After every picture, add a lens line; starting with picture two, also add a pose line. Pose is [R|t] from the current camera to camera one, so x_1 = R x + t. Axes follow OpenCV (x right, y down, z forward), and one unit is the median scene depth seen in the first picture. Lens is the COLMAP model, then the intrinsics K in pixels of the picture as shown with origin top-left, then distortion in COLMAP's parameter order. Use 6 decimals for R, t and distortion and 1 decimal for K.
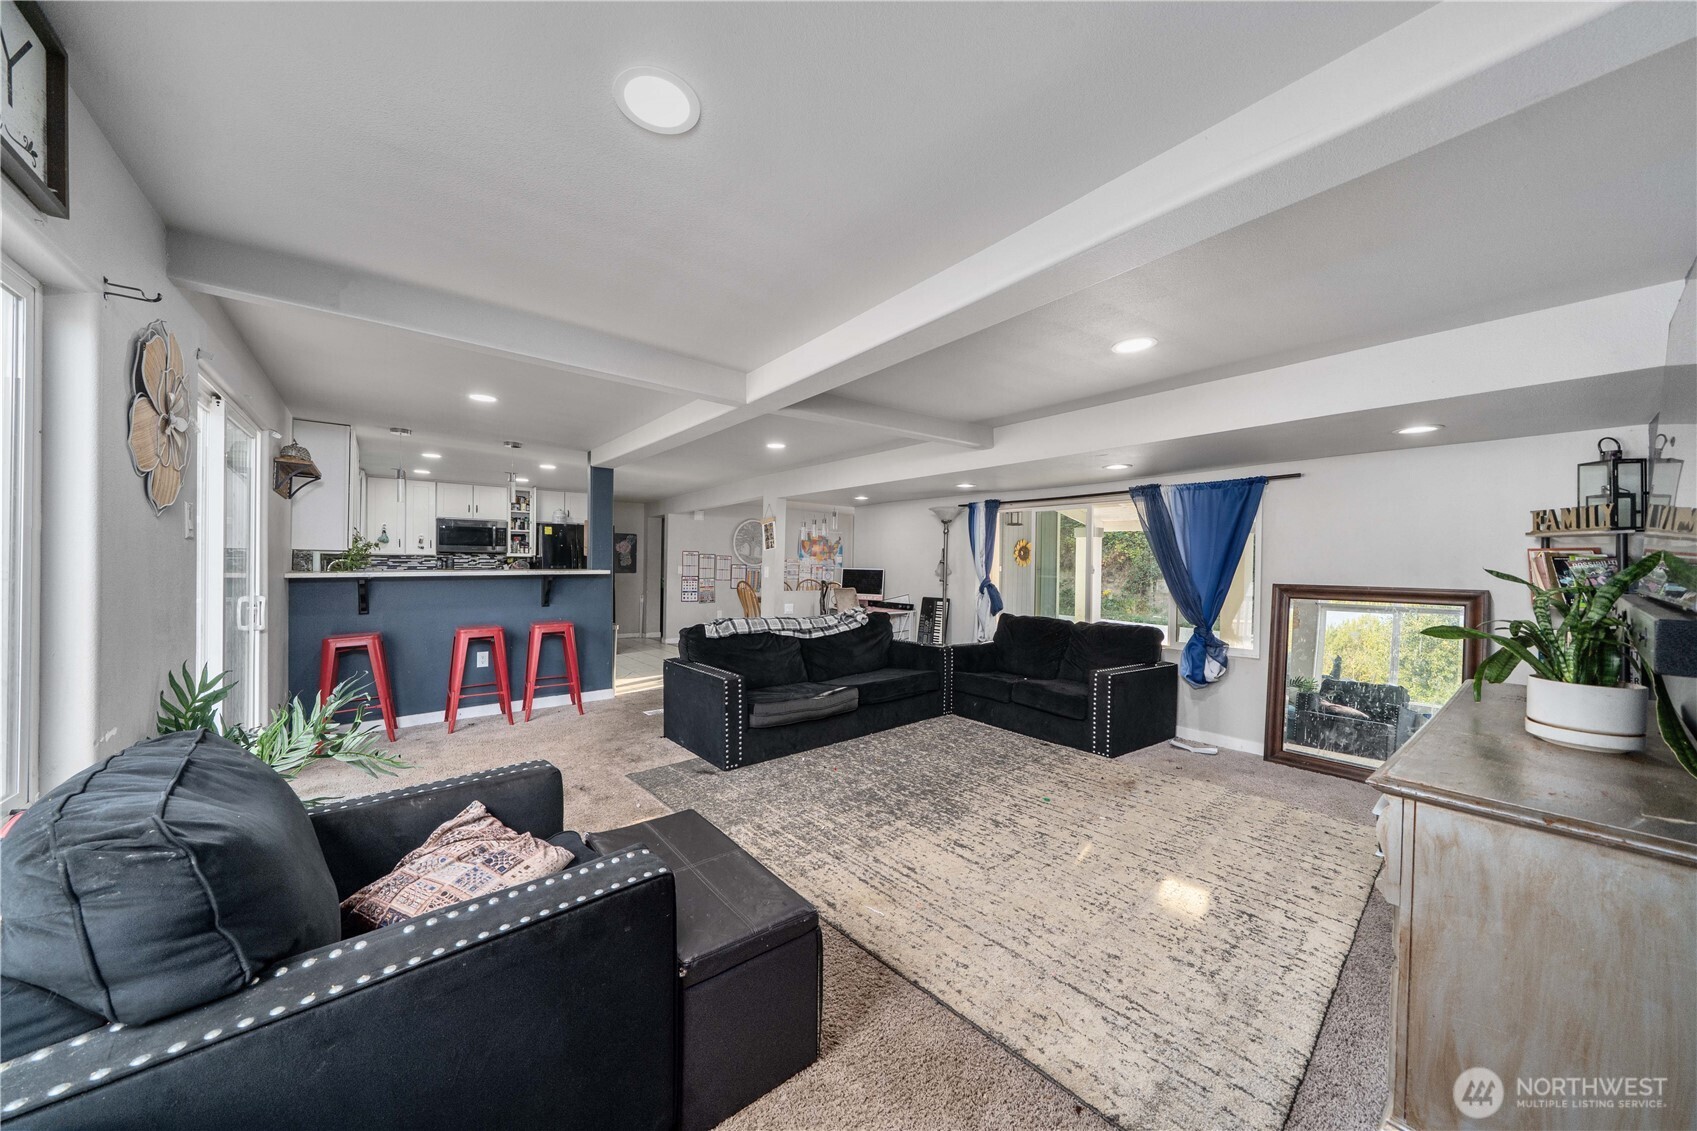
lens RADIAL K [[584.9, 0, 848.5], [0, 584.9, 565.5], [0, 0, 1]] dist [-0.002474, -0.000082]
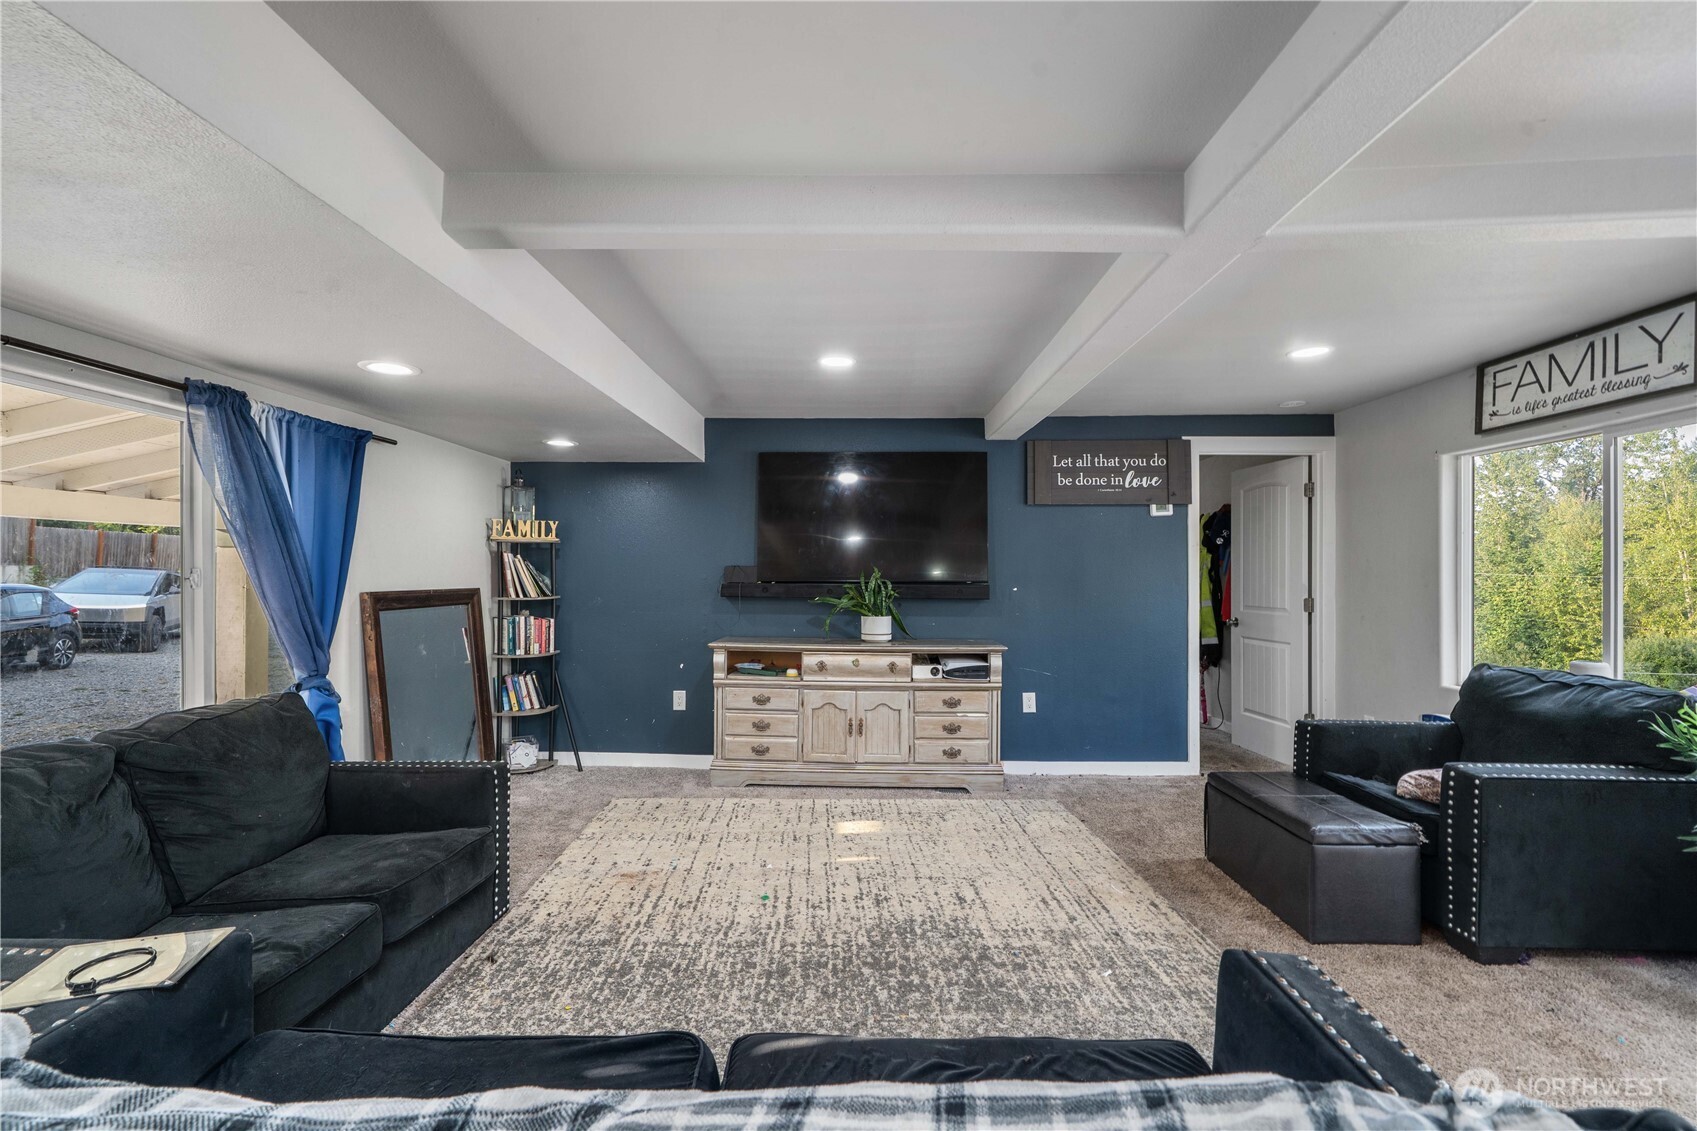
lens RADIAL K [[735.2, 0, 837.7], [0, 735.2, 566.2], [0, 0, 1]] dist [0.000155, -0.000026]
pose [[-0.753457, -0.009516, 0.657429, -0.212516], [-0.010119, 0.999945, 0.002877, -0.005503], [-0.657420, -0.004485, -0.753511, 1.095909]]
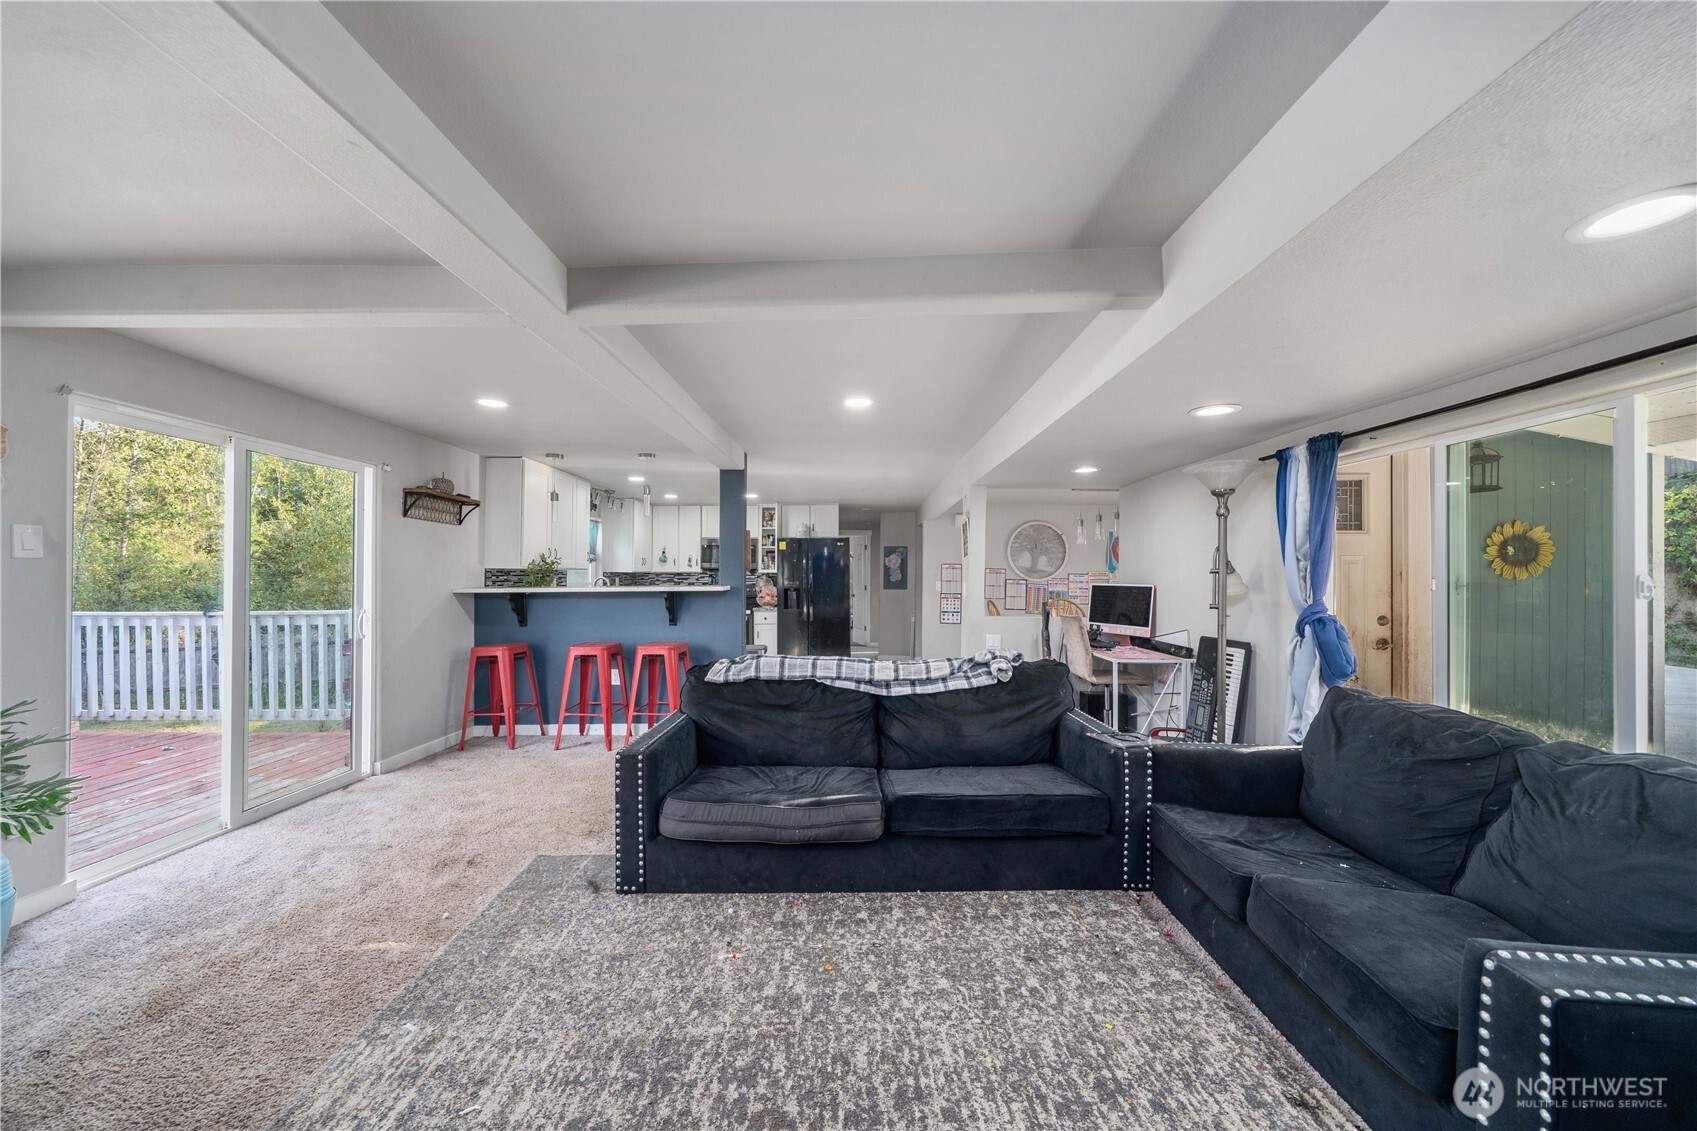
lens RADIAL K [[592.8, 0, 840.0], [0, 592.8, 571.1], [0, 0, 1]] dist [-0.002531, -0.000189]
pose [[0.761891, -0.015151, -0.647528, 0.313634], [0.003670, 0.999811, -0.019076, 0.003287], [0.647695, 0.012158, 0.761802, 0.491367]]
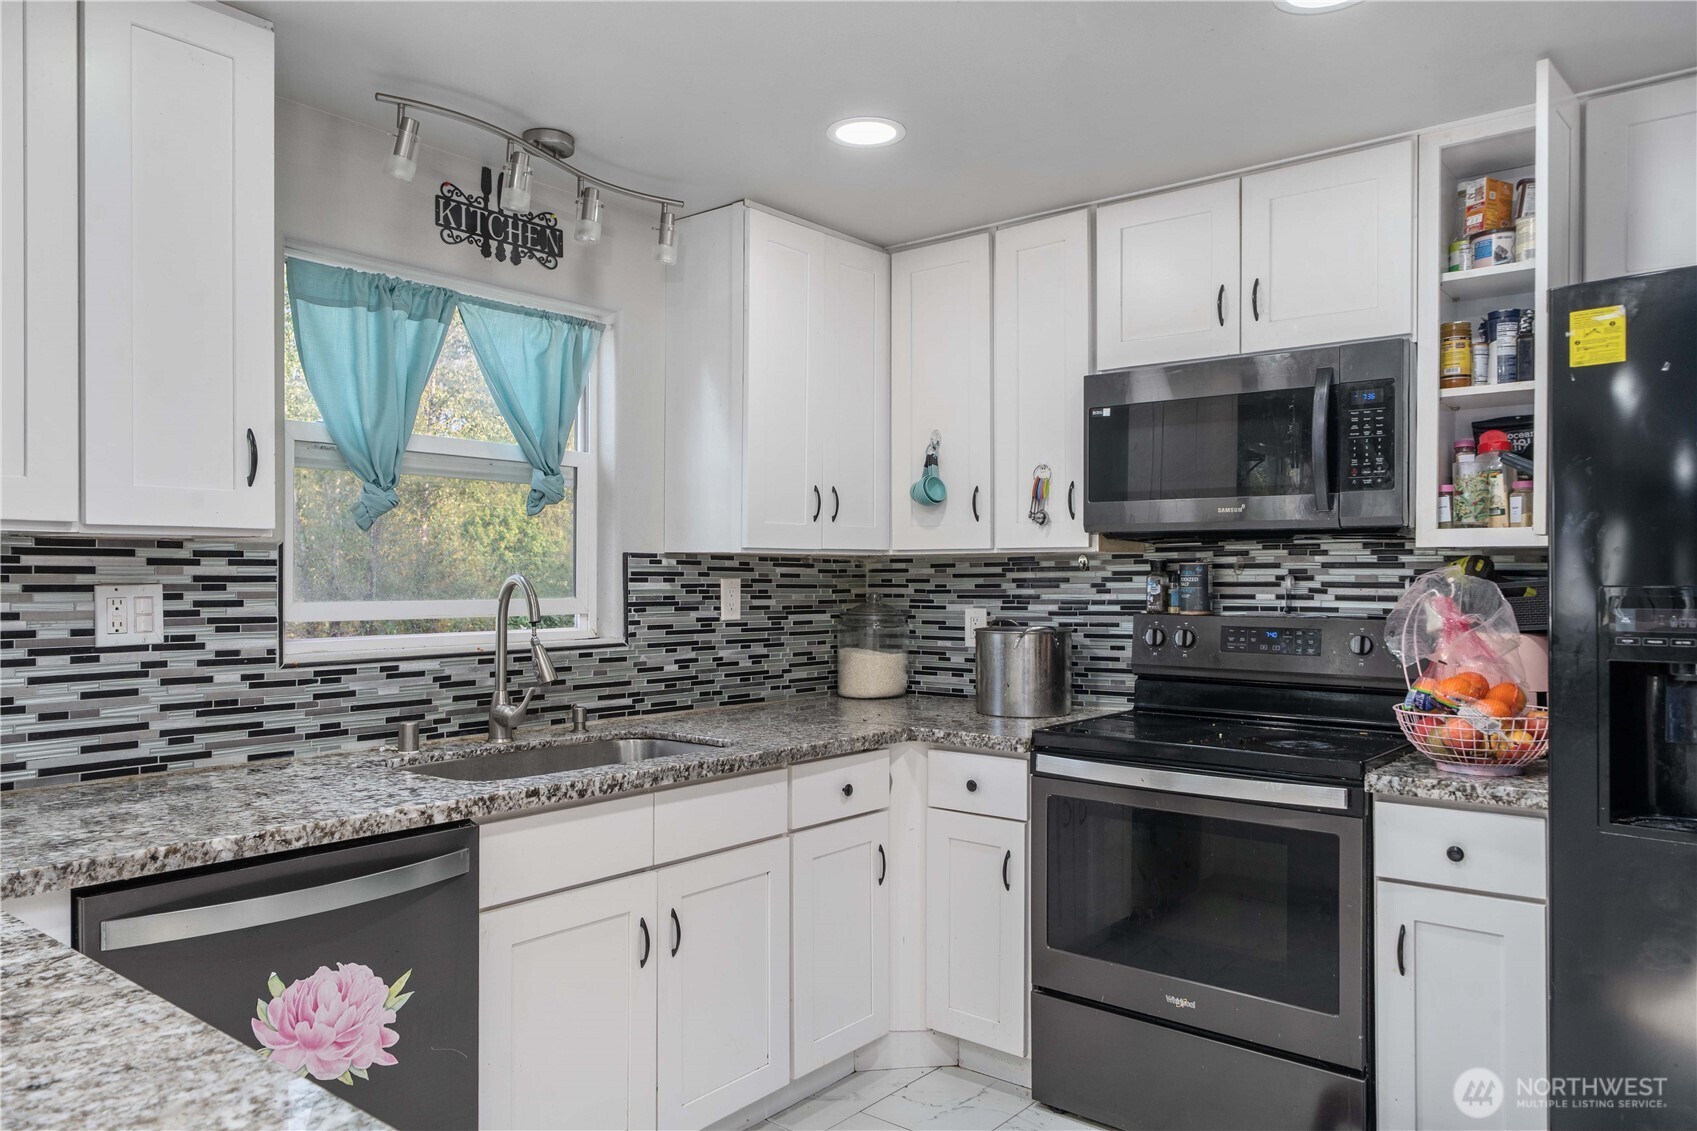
lens RADIAL K [[1150.0, 0, 829.6], [0, 1150.0, 568.8], [0, 0, 1]] dist [0.002442, 0.001924]
pose [[0.196242, -0.013694, -0.980460, -0.474745], [-0.002014, 0.999895, -0.014369, -0.007402], [0.980553, 0.004794, 0.196193, 1.244890]]
